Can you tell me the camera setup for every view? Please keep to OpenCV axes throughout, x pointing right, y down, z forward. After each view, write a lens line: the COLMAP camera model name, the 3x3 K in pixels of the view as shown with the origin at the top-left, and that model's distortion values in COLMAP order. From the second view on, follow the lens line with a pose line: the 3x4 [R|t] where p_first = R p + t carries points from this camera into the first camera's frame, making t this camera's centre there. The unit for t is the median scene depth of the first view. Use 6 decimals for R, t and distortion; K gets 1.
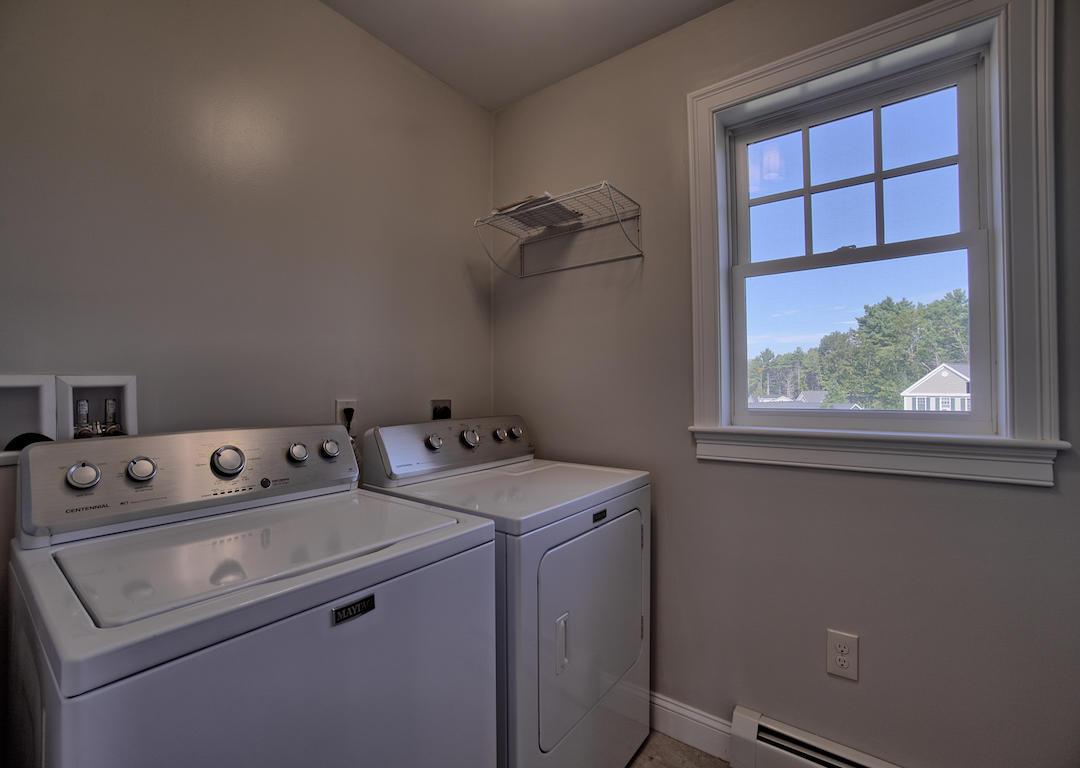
lens RADIAL K [[469.3, 0, 535.2], [0, 469.3, 388.0], [0, 0, 1]] dist [-0.040893, 0.000871]
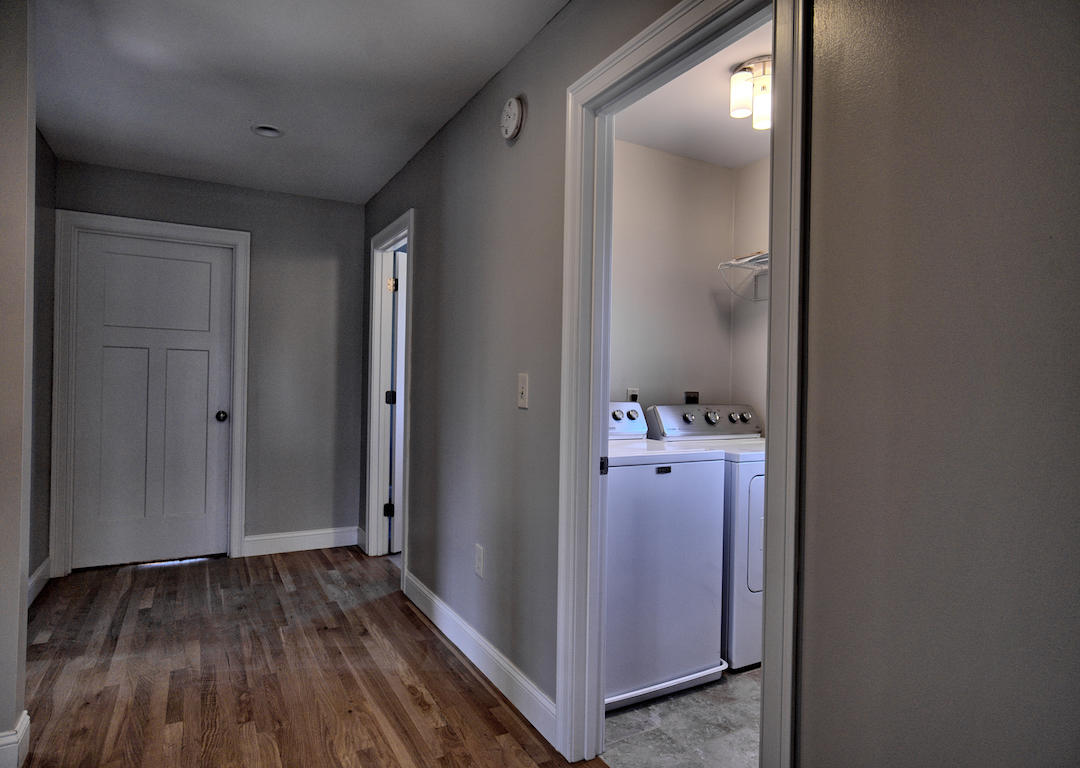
lens RADIAL K [[617.8, 0, 541.1], [0, 617.8, 379.3], [0, 0, 1]] dist [-0.006133, -0.000254]
pose [[0.918387, 0.021610, -0.395094, 0.121627], [-0.024526, 0.999696, -0.002329, 0.004306], [0.394924, 0.011829, 0.918638, -0.924017]]
